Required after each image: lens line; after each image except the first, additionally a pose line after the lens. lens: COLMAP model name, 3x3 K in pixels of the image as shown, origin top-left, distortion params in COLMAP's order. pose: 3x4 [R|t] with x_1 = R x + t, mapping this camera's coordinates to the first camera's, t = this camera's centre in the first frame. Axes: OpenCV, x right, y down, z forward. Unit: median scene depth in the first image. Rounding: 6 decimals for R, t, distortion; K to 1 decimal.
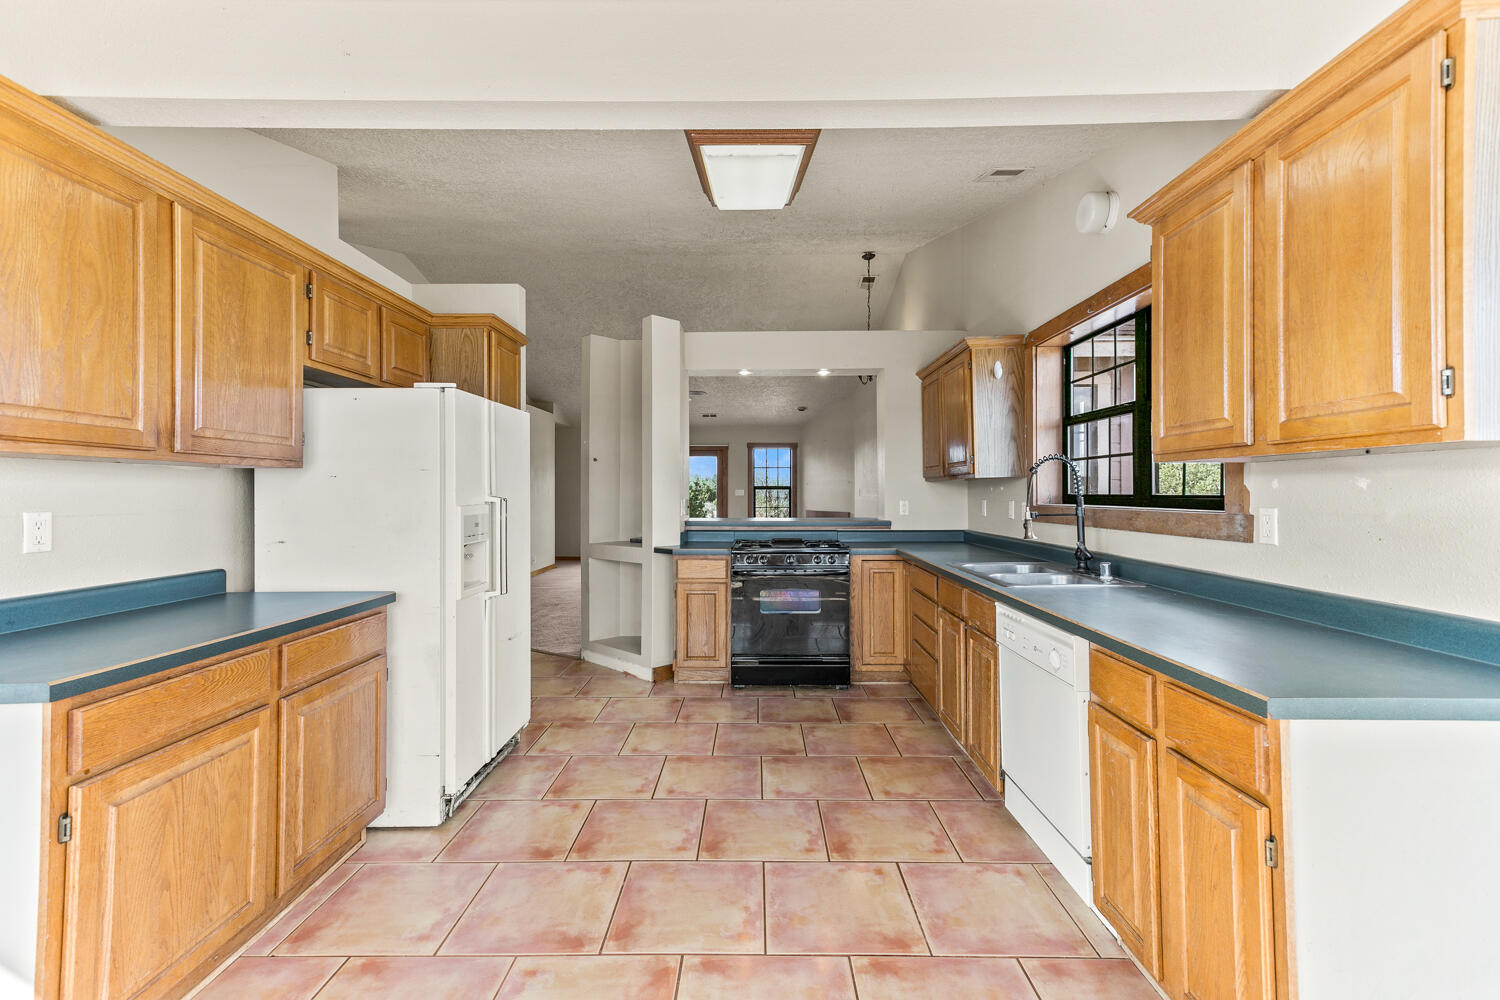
lens RADIAL K [[664.8, 0, 748.5], [0, 664.8, 493.0], [0, 0, 1]] dist [0.002859, 0.001010]
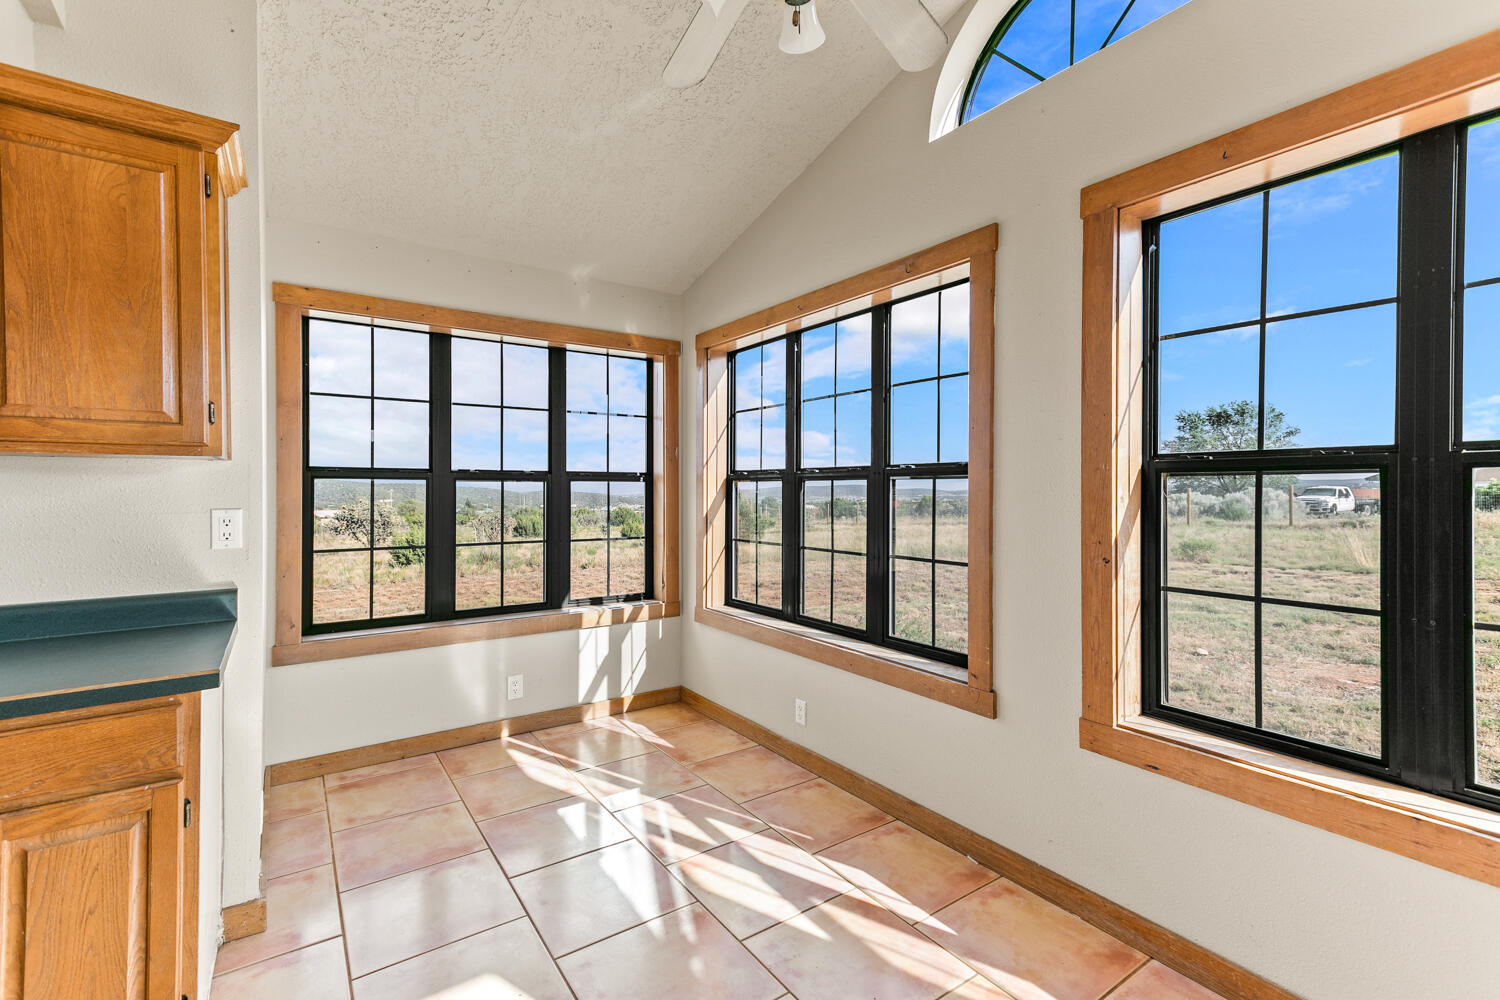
lens RADIAL K [[670.8, 0, 750.7], [0, 670.8, 493.4], [0, 0, 1]] dist [0.021687, 0.001075]
pose [[-0.578376, 0.000981, 0.815769, -0.273690], [0.001584, 0.999999, -0.000080, -0.000223], [-0.815769, 0.001245, -0.578377, 0.343820]]
